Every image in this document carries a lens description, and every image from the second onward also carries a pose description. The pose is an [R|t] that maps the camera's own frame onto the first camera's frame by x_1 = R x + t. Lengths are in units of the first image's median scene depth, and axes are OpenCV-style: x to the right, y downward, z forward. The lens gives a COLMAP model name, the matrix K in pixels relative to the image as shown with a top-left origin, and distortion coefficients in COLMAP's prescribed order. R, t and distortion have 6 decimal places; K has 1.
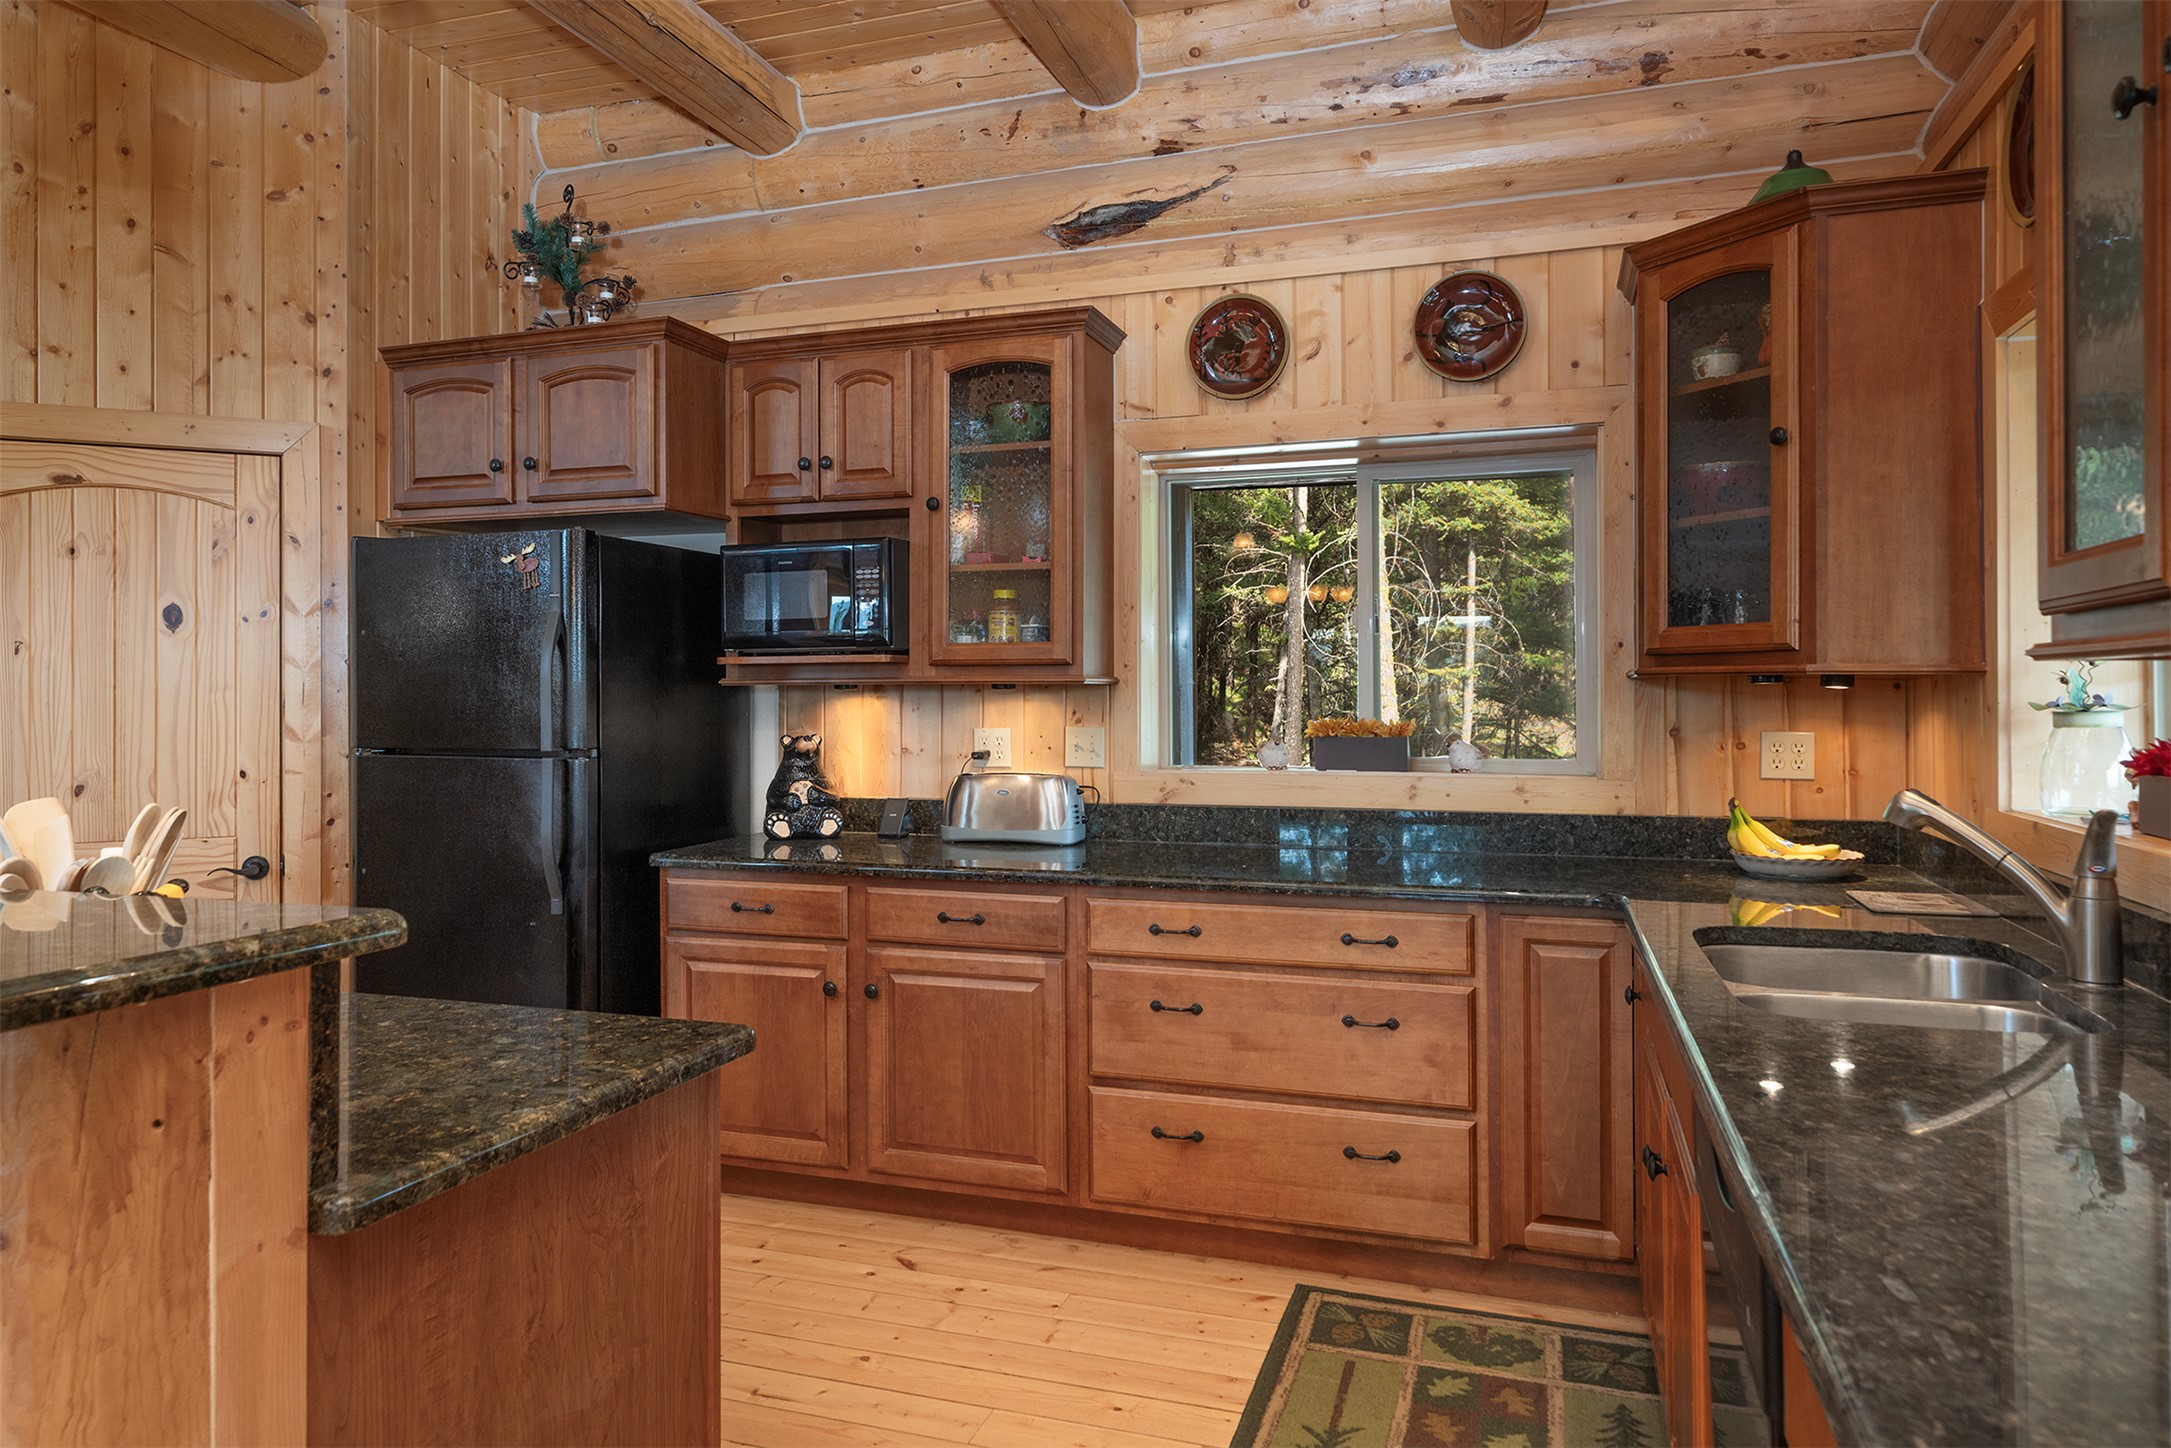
lens RADIAL K [[1413.9, 0, 1079.8], [0, 1413.9, 688.8], [0, 0, 1]] dist [-0.005436, -0.001806]
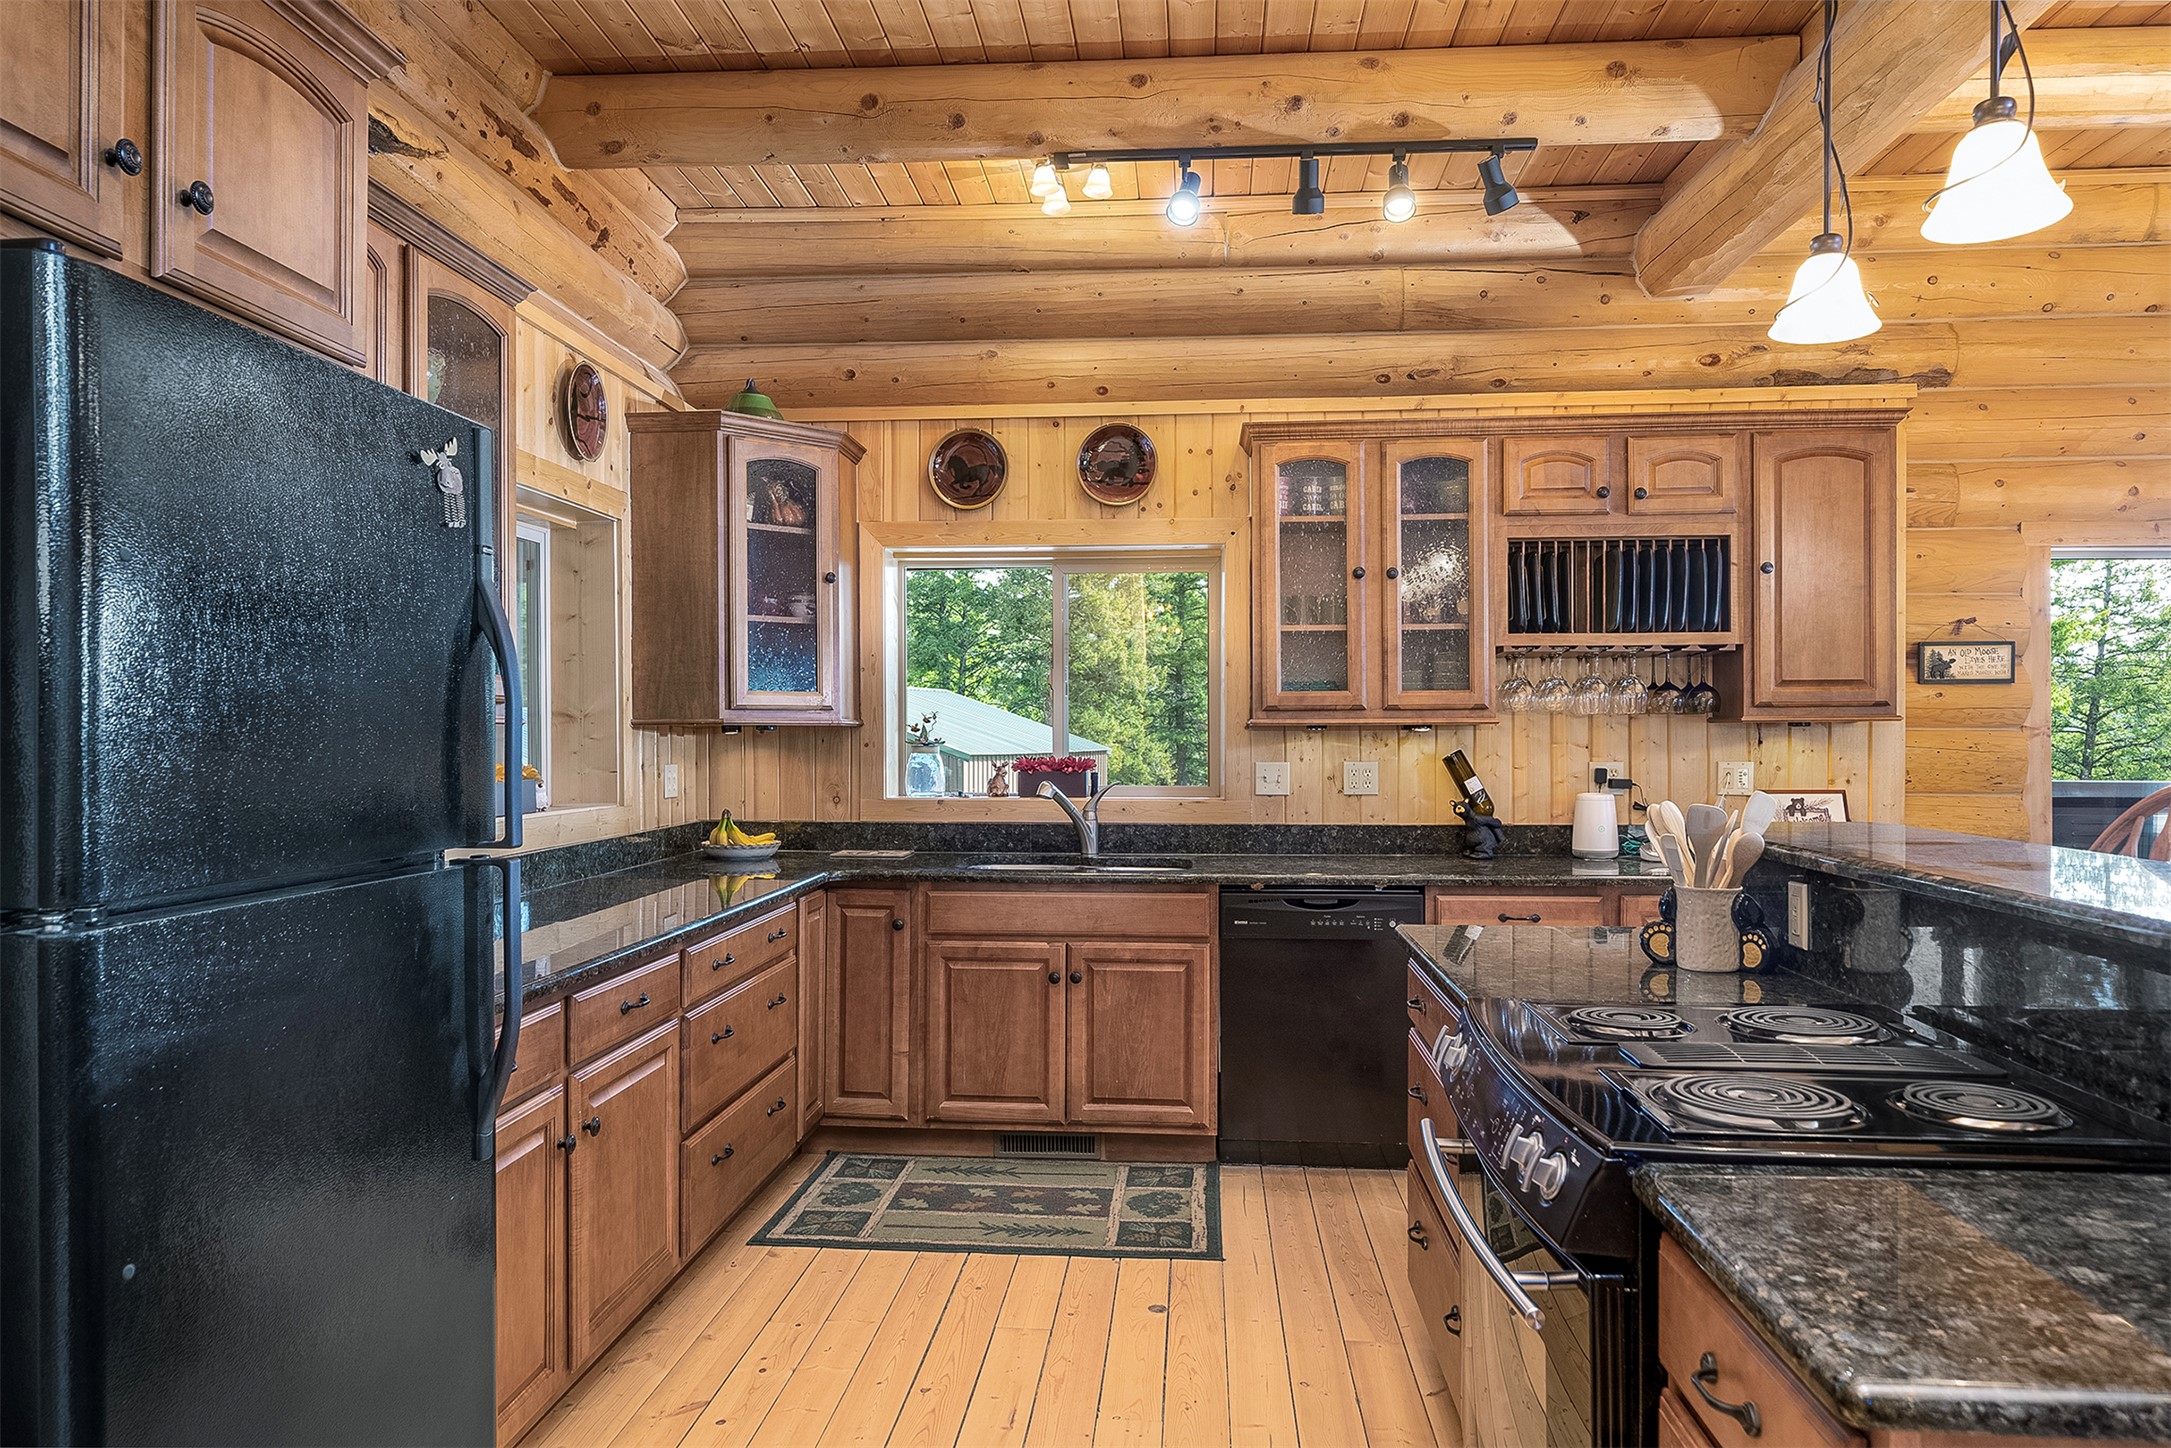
lens RADIAL K [[1454.7, 0, 1078.2], [0, 1454.7, 734.2], [0, 0, 1]] dist [0.004696, -0.002683]
pose [[-0.253272, -0.002736, 0.967391, -1.157818], [-0.006398, 0.999979, 0.001153, -0.002314], [-0.967374, -0.005897, -0.253284, 1.119763]]
